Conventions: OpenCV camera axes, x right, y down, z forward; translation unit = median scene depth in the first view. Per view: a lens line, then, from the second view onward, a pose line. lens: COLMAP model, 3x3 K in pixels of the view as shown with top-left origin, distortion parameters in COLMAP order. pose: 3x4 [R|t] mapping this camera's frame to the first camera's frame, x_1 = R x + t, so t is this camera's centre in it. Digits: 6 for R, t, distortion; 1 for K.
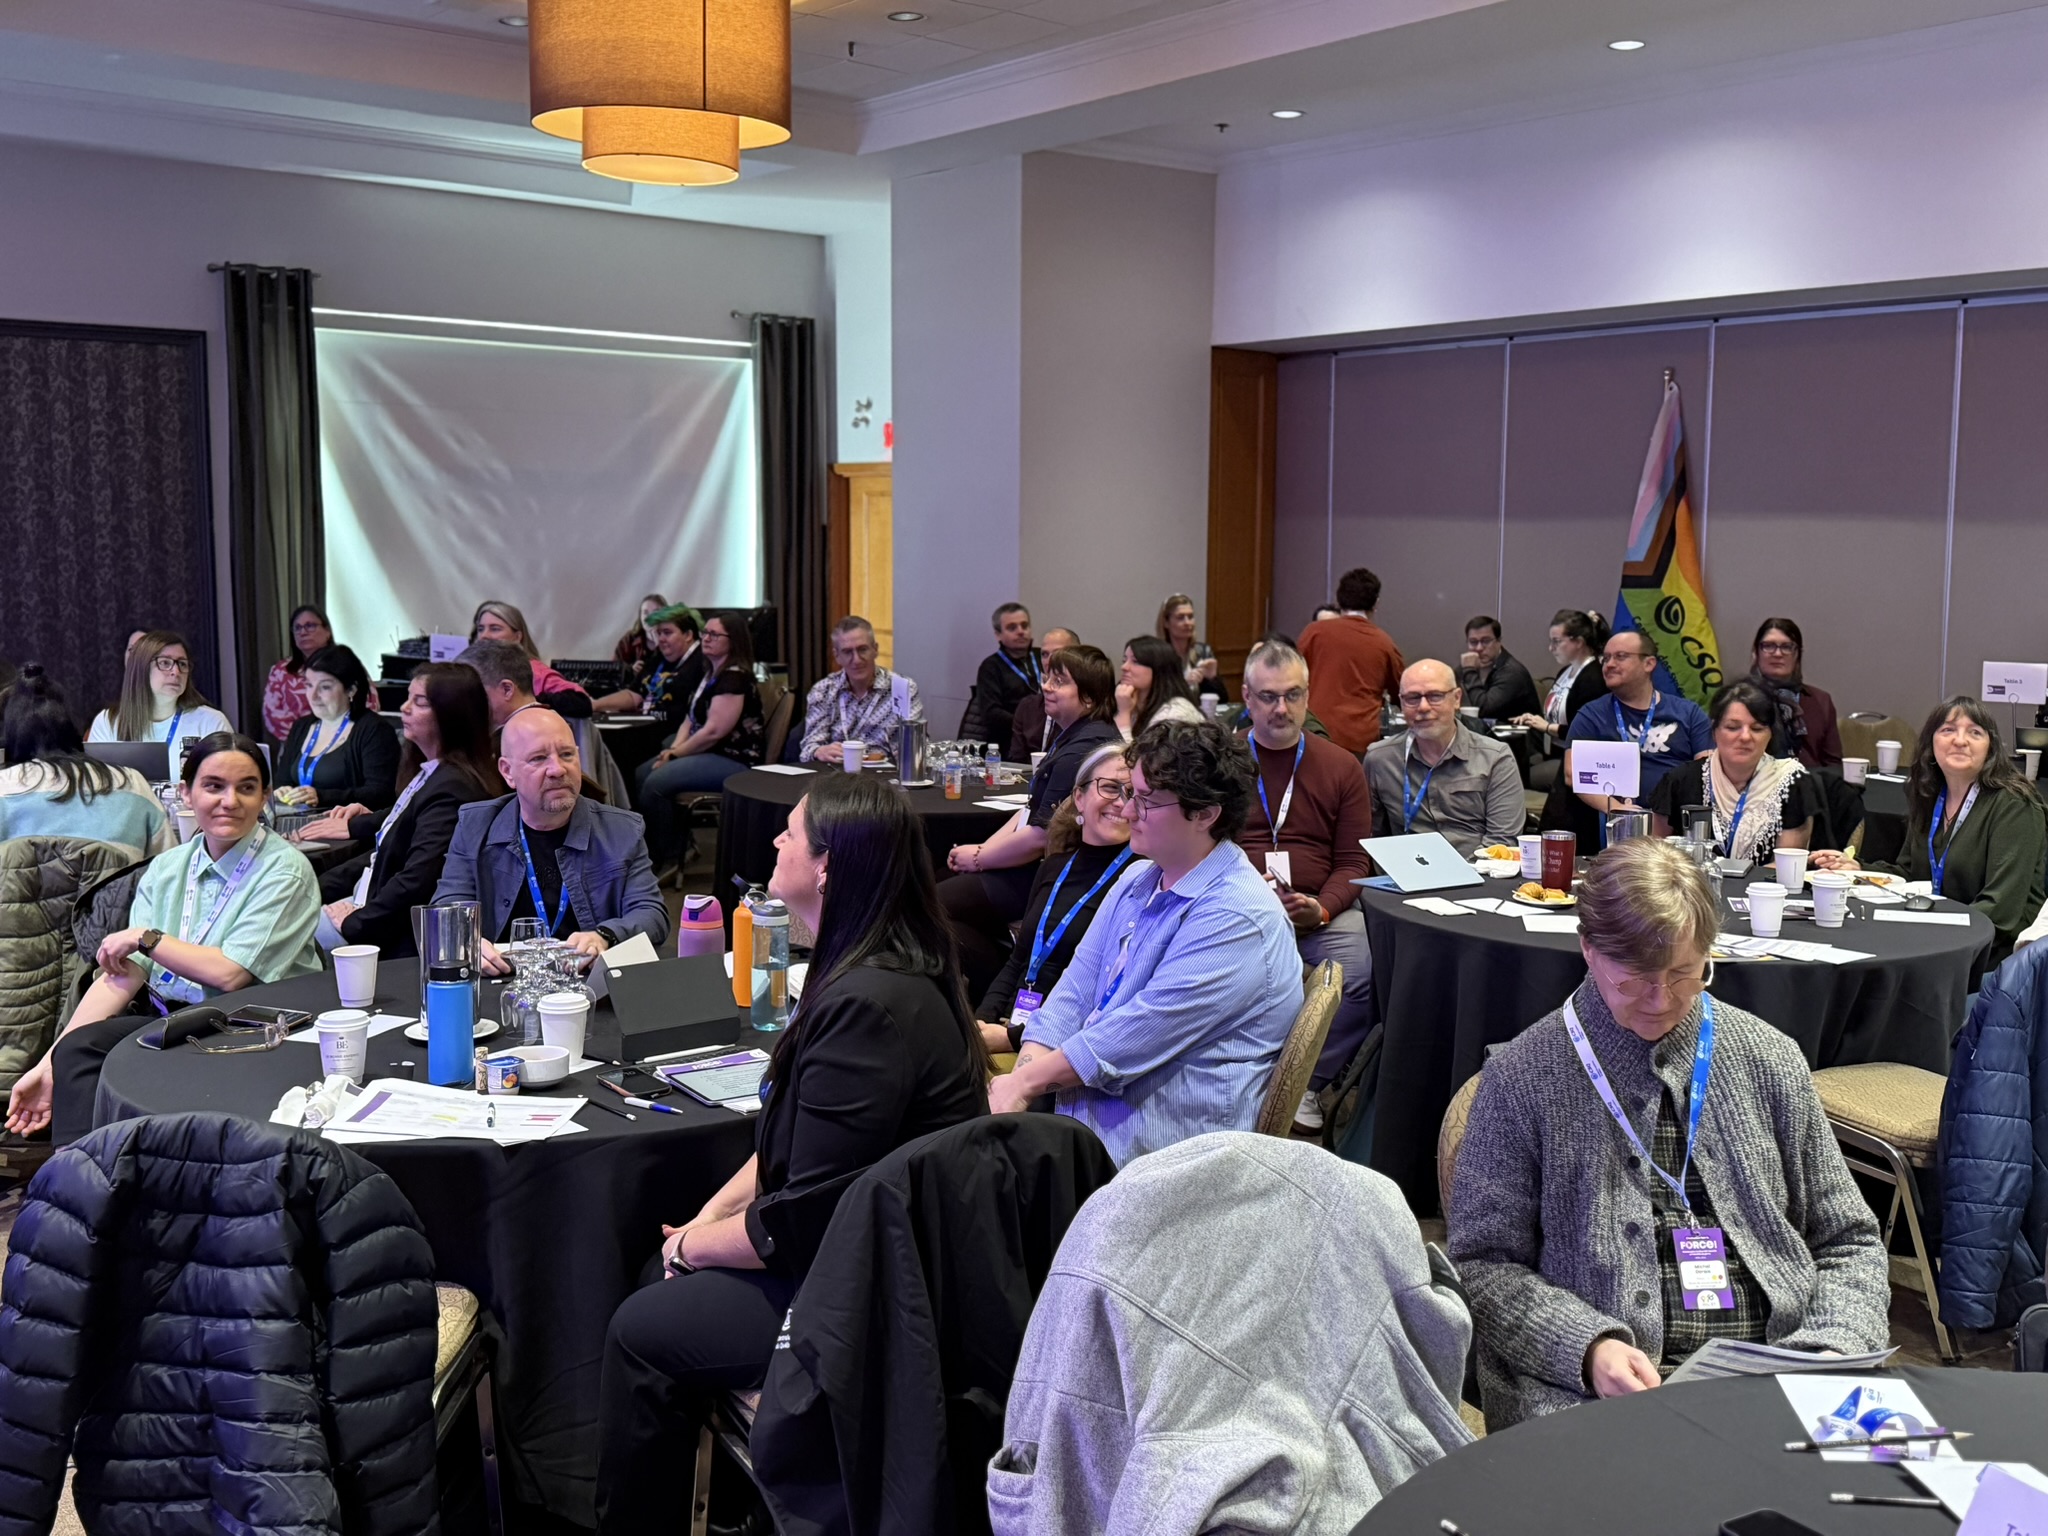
lens RADIAL K [[2021.8, 0, 1024.0], [0, 2021.8, 768.0], [0, 0, 1]] dist [0.141427, -0.321956]
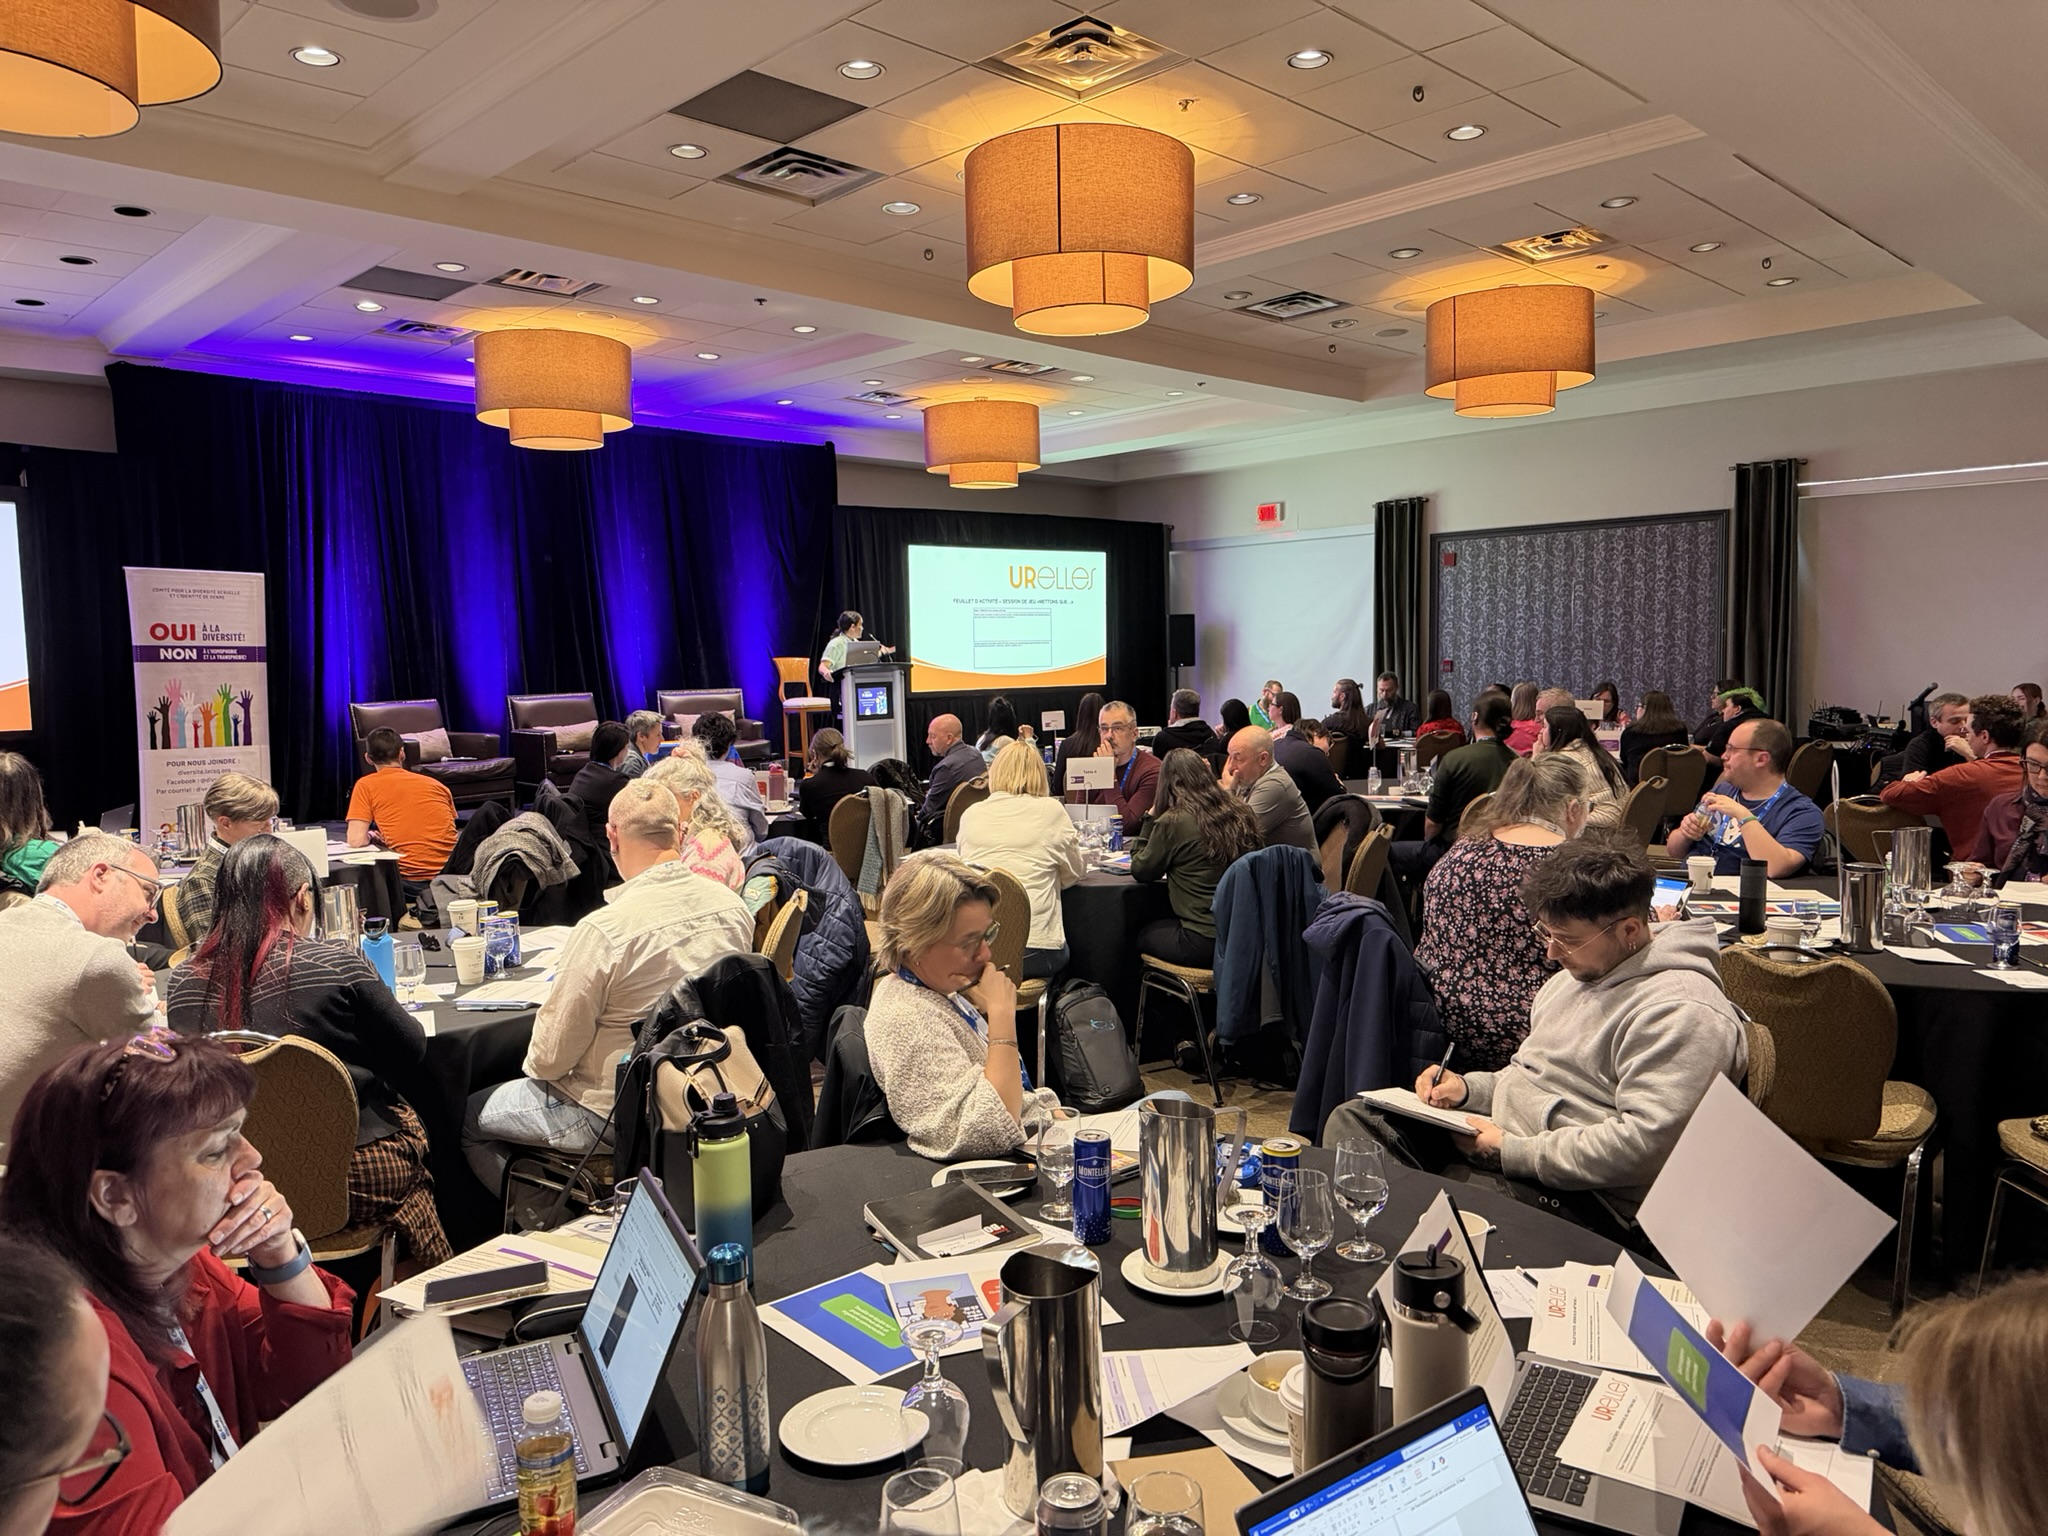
lens RADIAL K [[1434.8, 0, 1024.0], [0, 1434.8, 768.0], [0, 0, 1]] dist [0.007060, 0.000150]
pose [[0.100143, 0.066763, -0.992731, 0.652707], [-0.093933, 0.993924, 0.057368, -0.027807], [0.990529, 0.087505, 0.105806, 0.366180]]
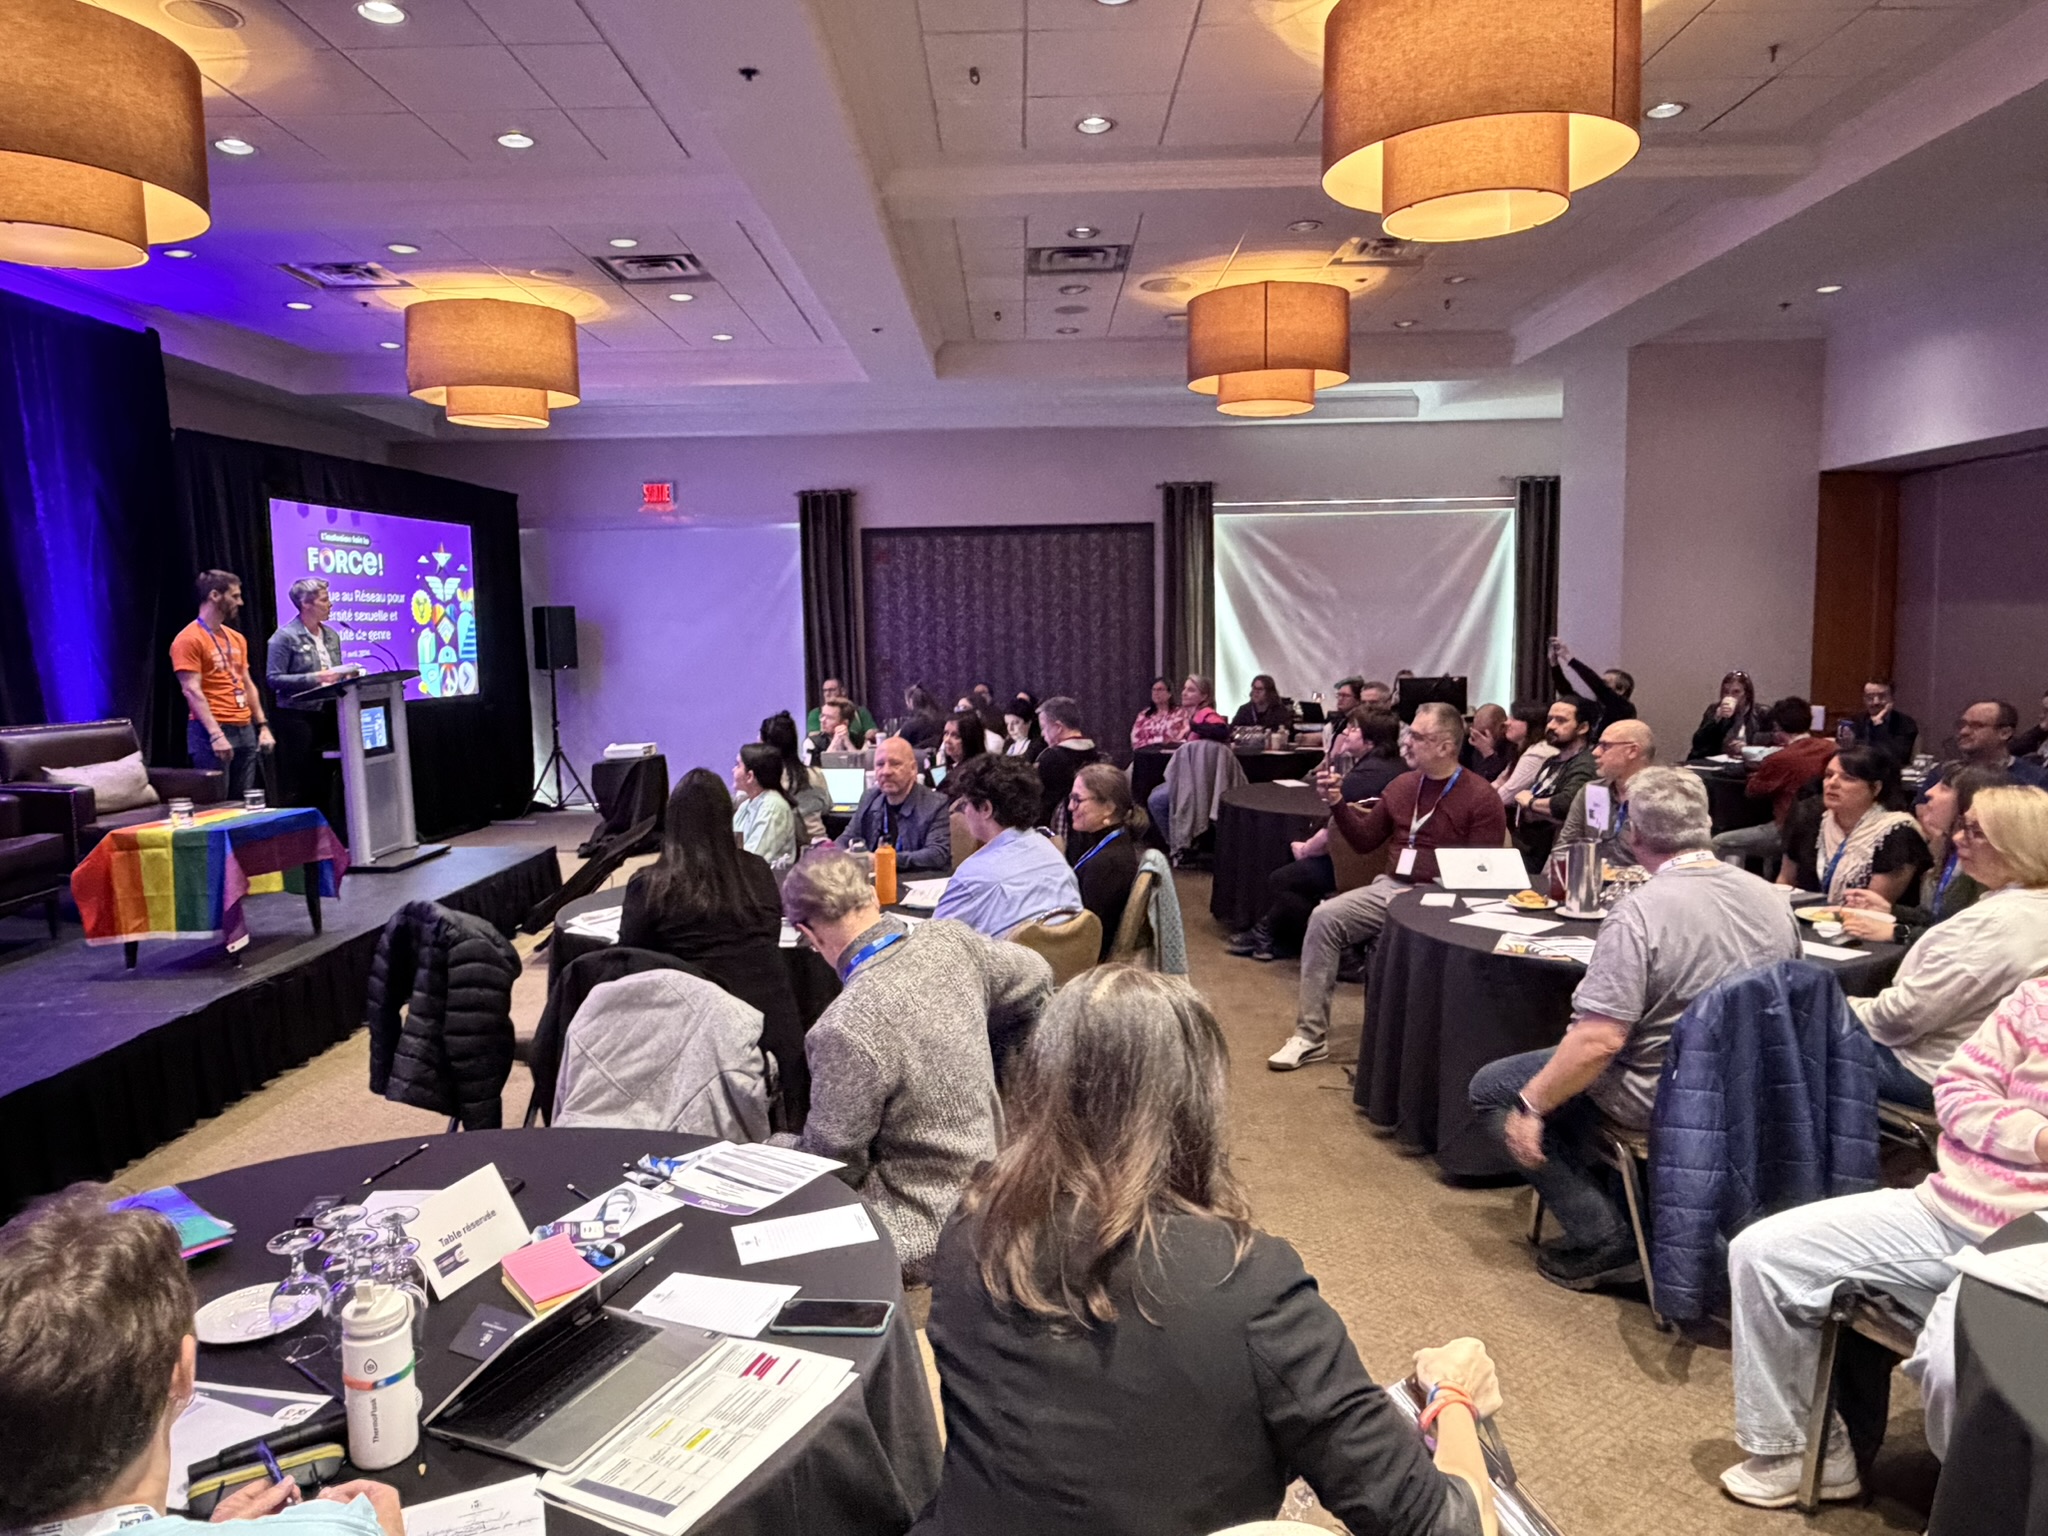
lens RADIAL K [[1319.2, 0, 1024.0], [0, 1319.2, 768.0], [0, 0, 1]] dist [-0.018368, -0.002042]
pose [[0.769223, 0.041876, -0.637607, 0.244488], [-0.047823, 0.998825, 0.007905, -0.005996], [0.637189, 0.024412, 0.770321, 0.064504]]
